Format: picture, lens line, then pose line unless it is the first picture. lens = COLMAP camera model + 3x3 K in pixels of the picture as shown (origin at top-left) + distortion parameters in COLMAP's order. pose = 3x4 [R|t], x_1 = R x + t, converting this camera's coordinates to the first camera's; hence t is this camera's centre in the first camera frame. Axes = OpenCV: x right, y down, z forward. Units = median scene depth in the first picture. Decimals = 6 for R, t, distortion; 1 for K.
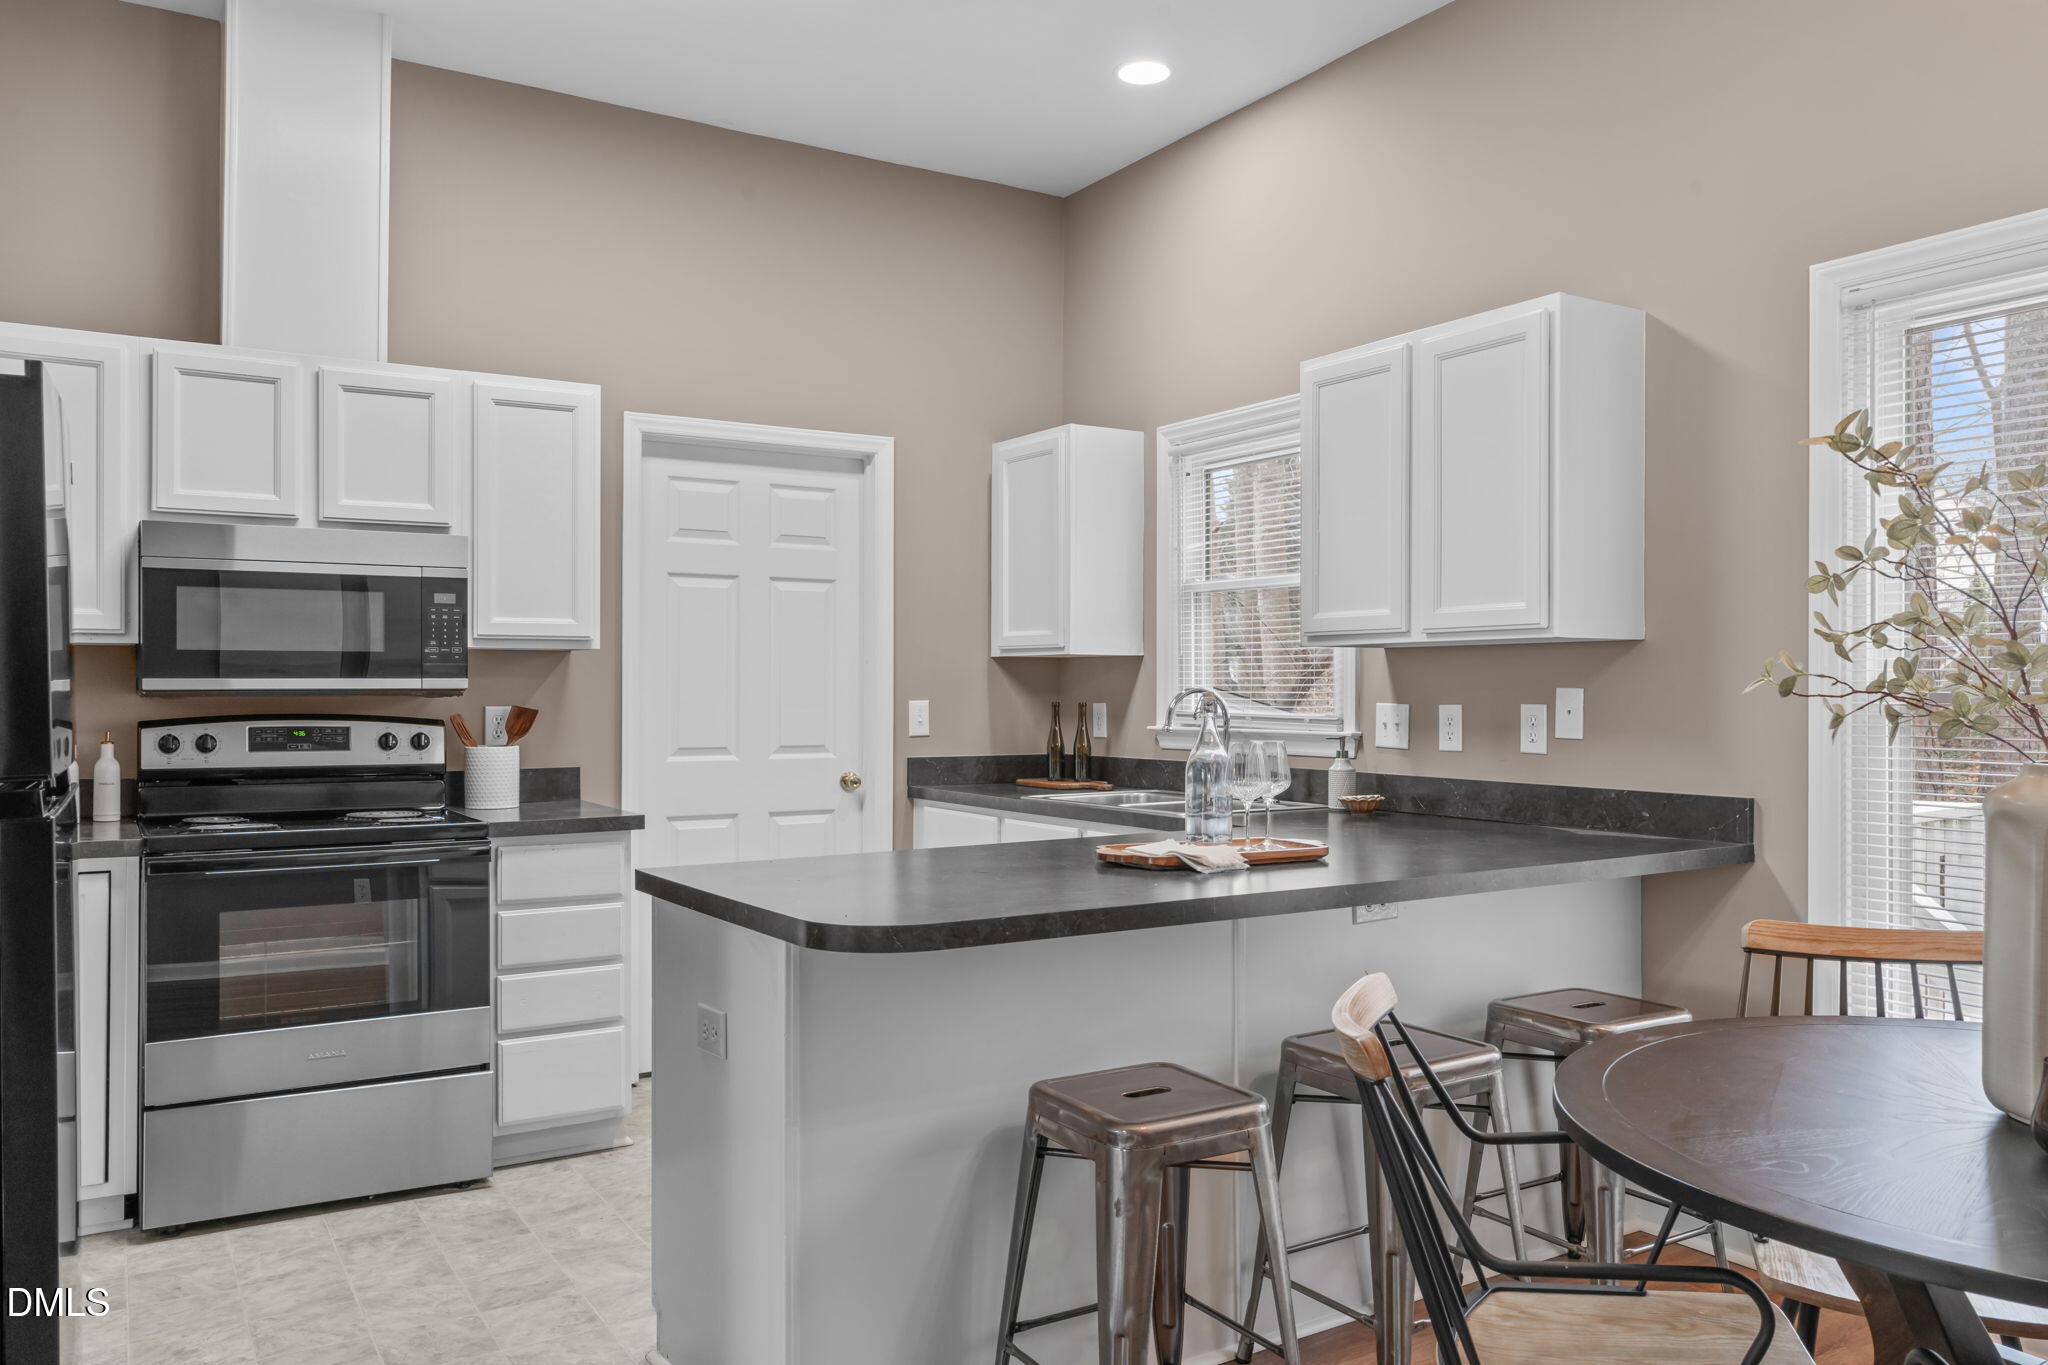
lens RADIAL K [[1498.2, 0, 1024.0], [0, 1498.2, 682.5], [0, 0, 1]] dist [-0.003600, 0.004084]
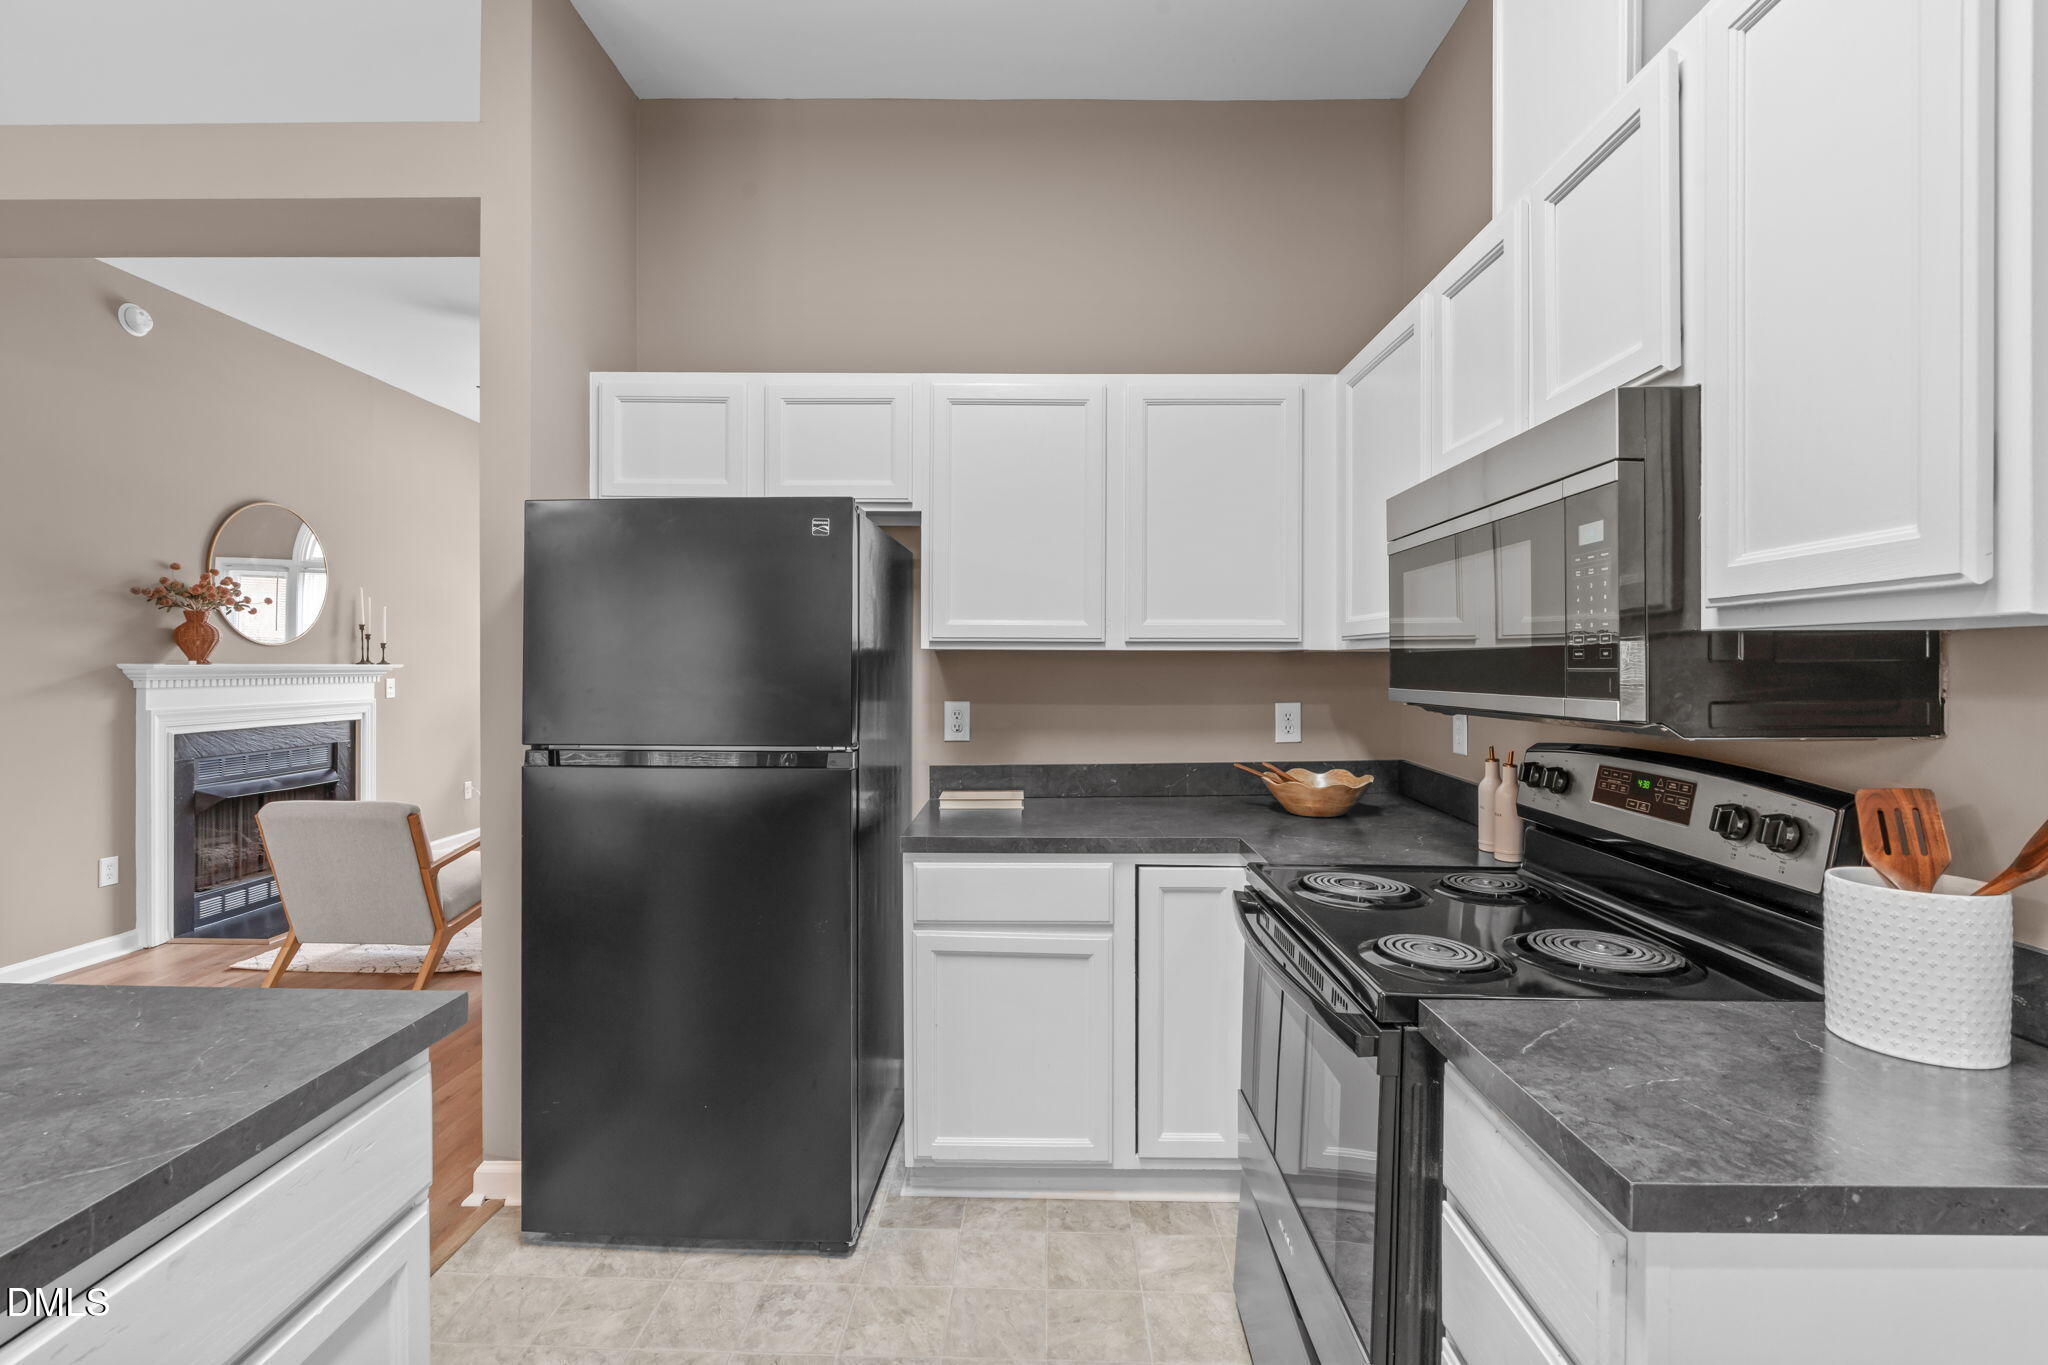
lens RADIAL K [[917.1, 0, 1022.5], [0, 917.1, 673.5], [0, 0, 1]] dist [-0.017815, 0.000014]
pose [[-0.543466, 0.001924, -0.839429, -0.045794], [-0.004673, 0.999975, 0.005317, -0.011247], [0.839418, 0.006812, -0.543443, 1.033396]]
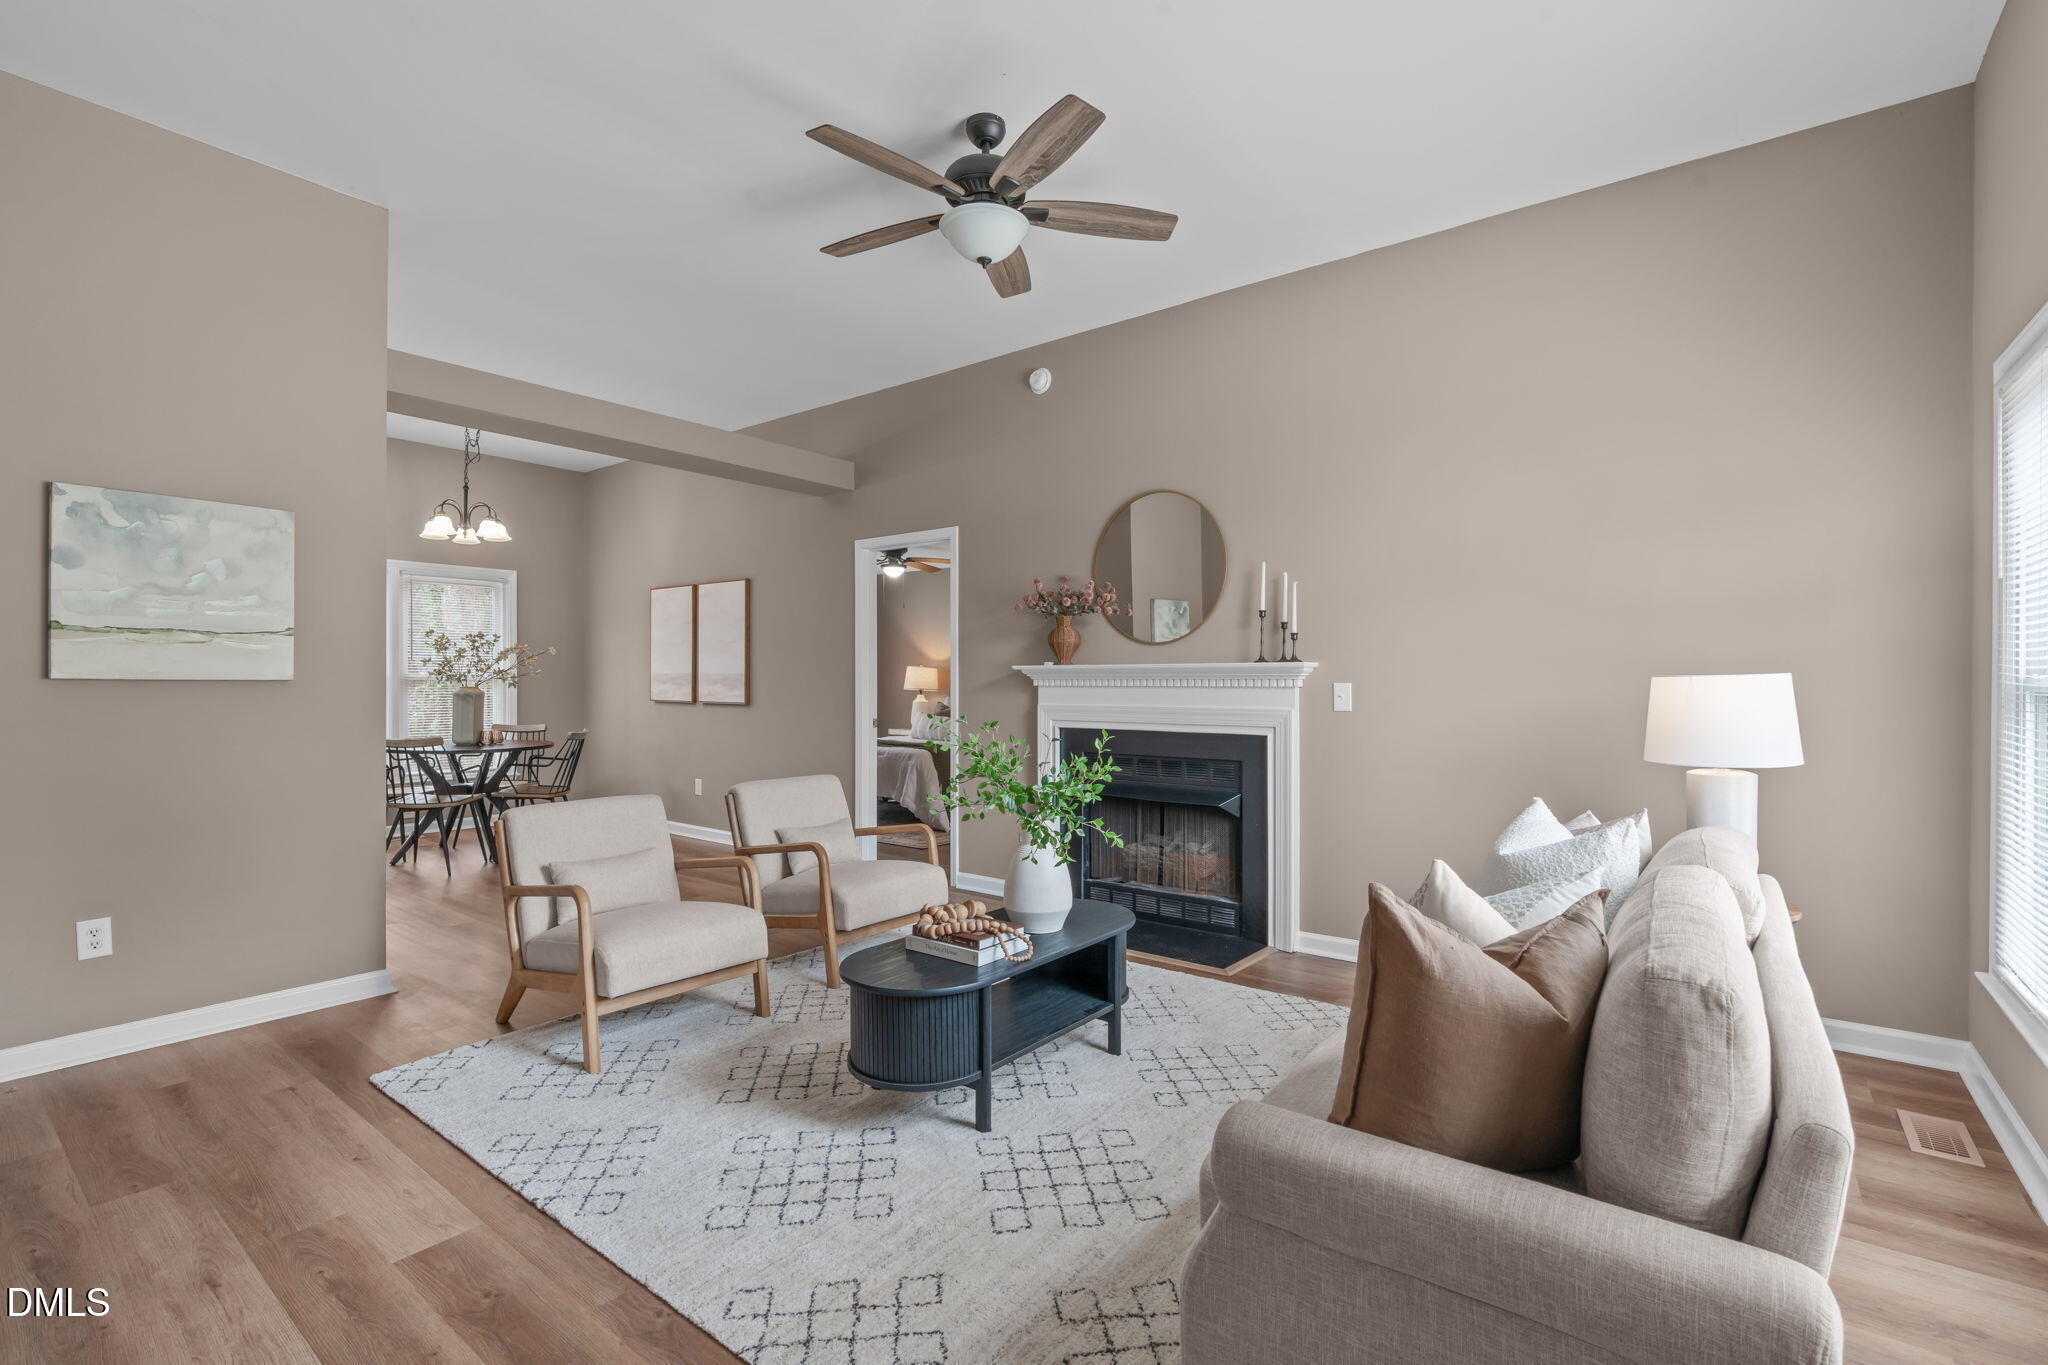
lens RADIAL K [[916.8, 0, 1029.1], [0, 916.8, 690.7], [0, 0, 1]] dist [-0.003801, 0.000113]
pose [[-0.349316, -0.010658, 0.936944, -1.559289], [-0.005361, 0.999942, 0.009376, 0.010584], [-0.936990, -0.001748, -0.349353, 0.062493]]
